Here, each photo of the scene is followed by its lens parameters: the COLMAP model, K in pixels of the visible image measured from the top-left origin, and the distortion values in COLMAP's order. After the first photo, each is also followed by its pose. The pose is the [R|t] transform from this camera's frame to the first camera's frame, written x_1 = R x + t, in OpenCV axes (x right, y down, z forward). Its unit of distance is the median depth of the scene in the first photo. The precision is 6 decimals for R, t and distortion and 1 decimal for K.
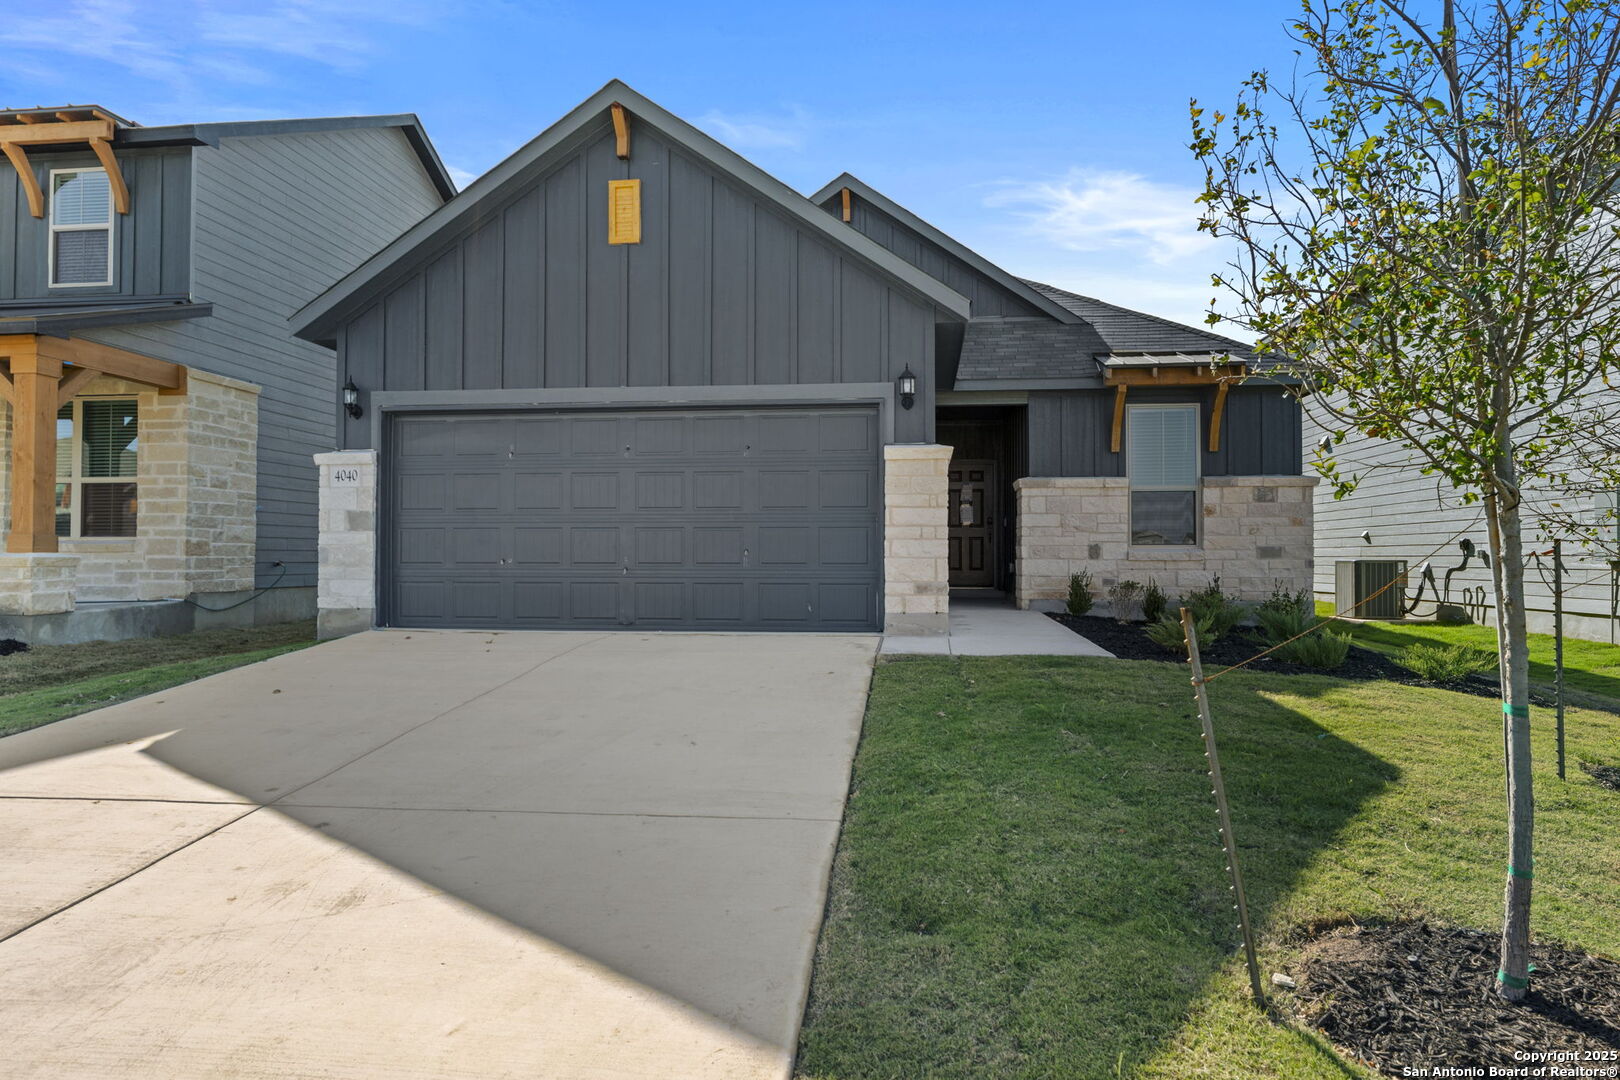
lens RADIAL K [[911.2, 0, 810.0], [0, 911.2, 540.0], [0, 0, 1]] dist [-0.002642, -0.000304]
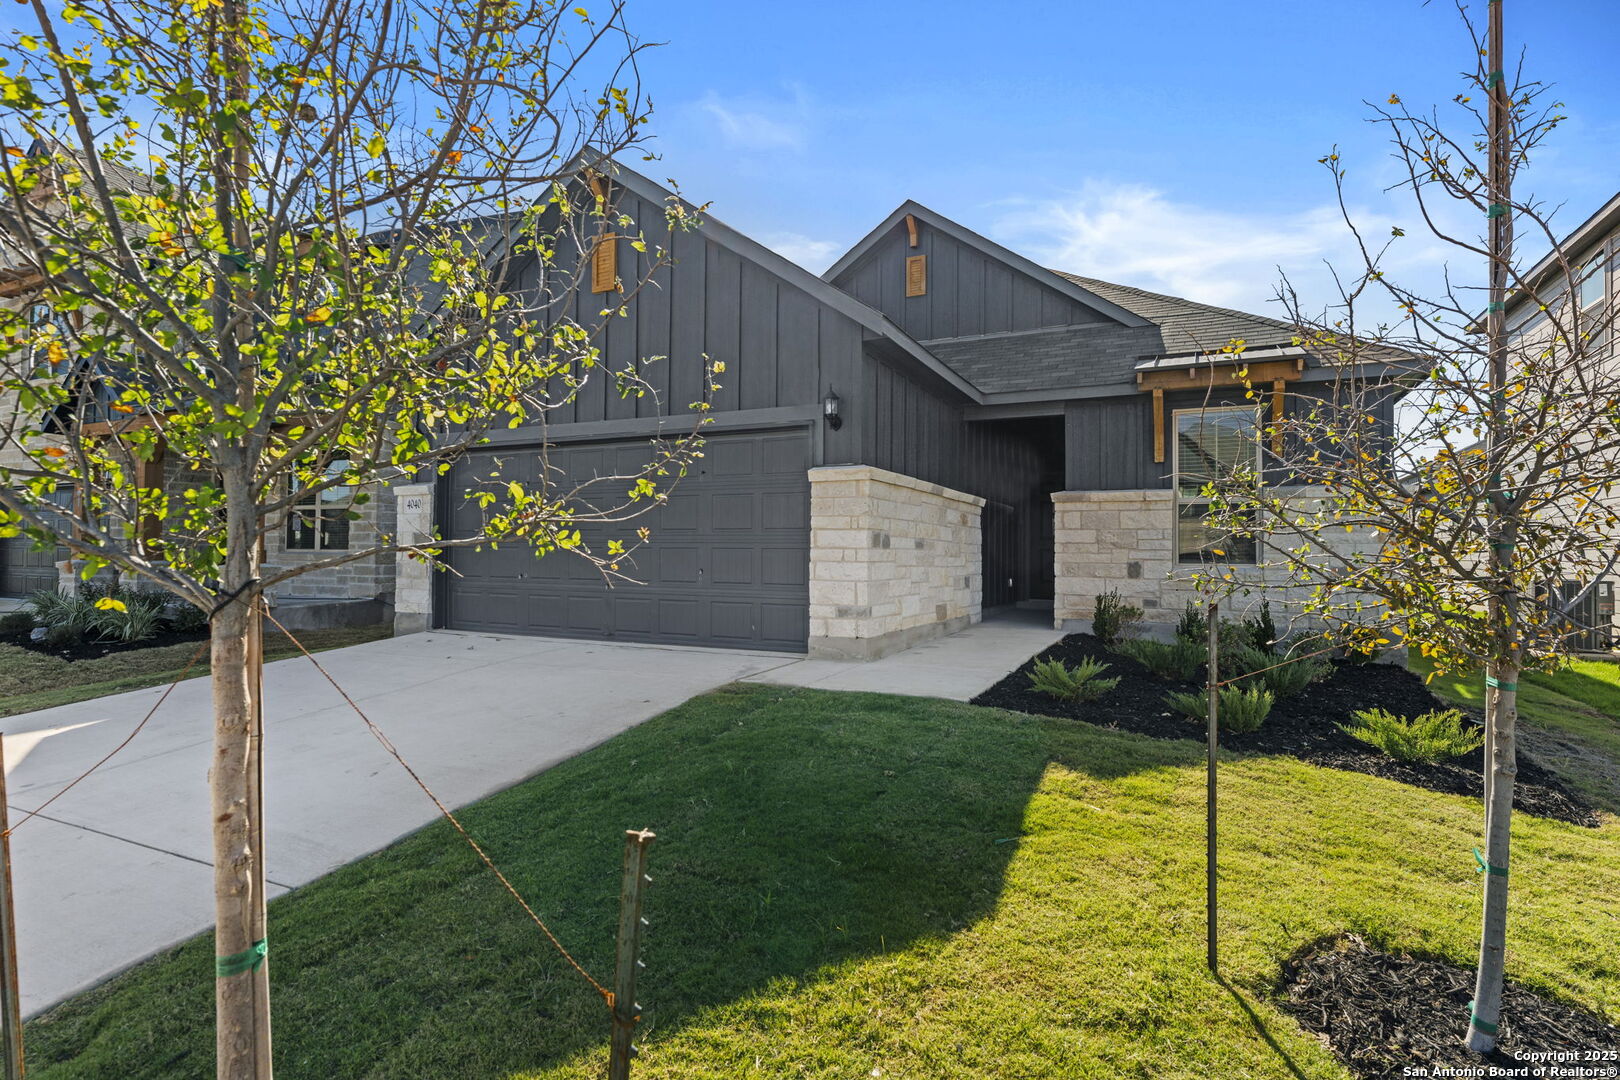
lens RADIAL K [[788.6, 0, 810.0], [0, 788.6, 540.0], [0, 0, 1]] dist [0.000423, -0.000368]
pose [[0.947360, 0.000597, -0.320169, 0.261532], [-0.000762, 1.000000, -0.000391, -0.017641], [0.320168, 0.000615, 0.947360, 0.133238]]
